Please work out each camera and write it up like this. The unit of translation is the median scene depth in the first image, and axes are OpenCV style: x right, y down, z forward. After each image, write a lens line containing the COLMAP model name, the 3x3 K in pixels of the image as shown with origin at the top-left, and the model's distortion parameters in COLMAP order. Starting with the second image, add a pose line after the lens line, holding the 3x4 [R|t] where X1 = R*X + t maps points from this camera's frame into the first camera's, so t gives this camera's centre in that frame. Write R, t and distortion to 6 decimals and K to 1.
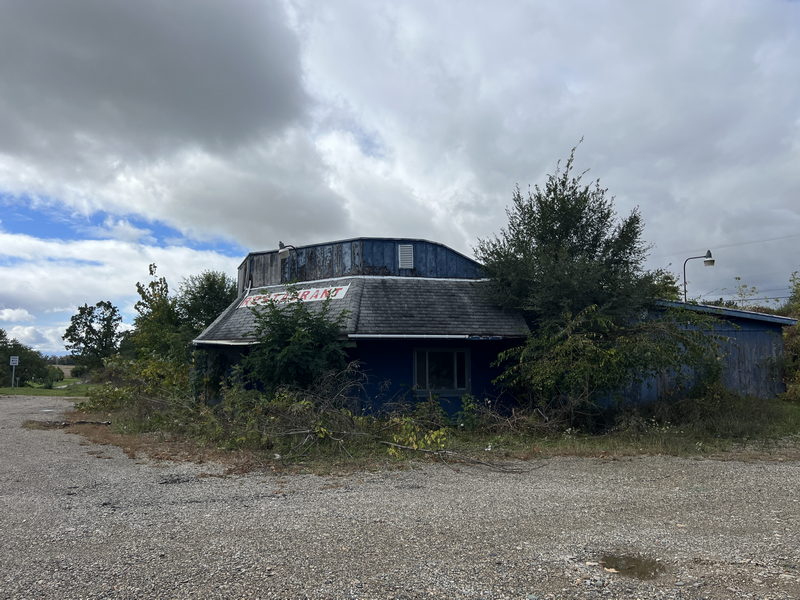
lens RADIAL K [[608.8, 0, 396.8], [0, 608.8, 301.7], [0, 0, 1]] dist [0.068514, -0.066737]
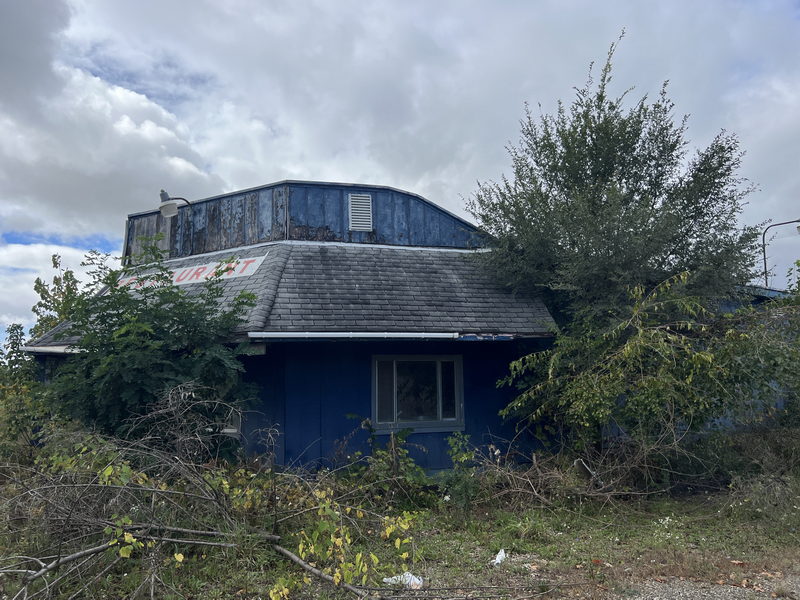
lens RADIAL K [[608.8, 0, 403.6], [0, 608.8, 294.9], [0, 0, 1]] dist [0.068514, -0.066737]
pose [[0.999744, -0.007920, 0.021179, 0.046948], [0.008561, 0.999502, -0.030358, 0.032718], [-0.020928, 0.030531, 0.999315, 0.369056]]
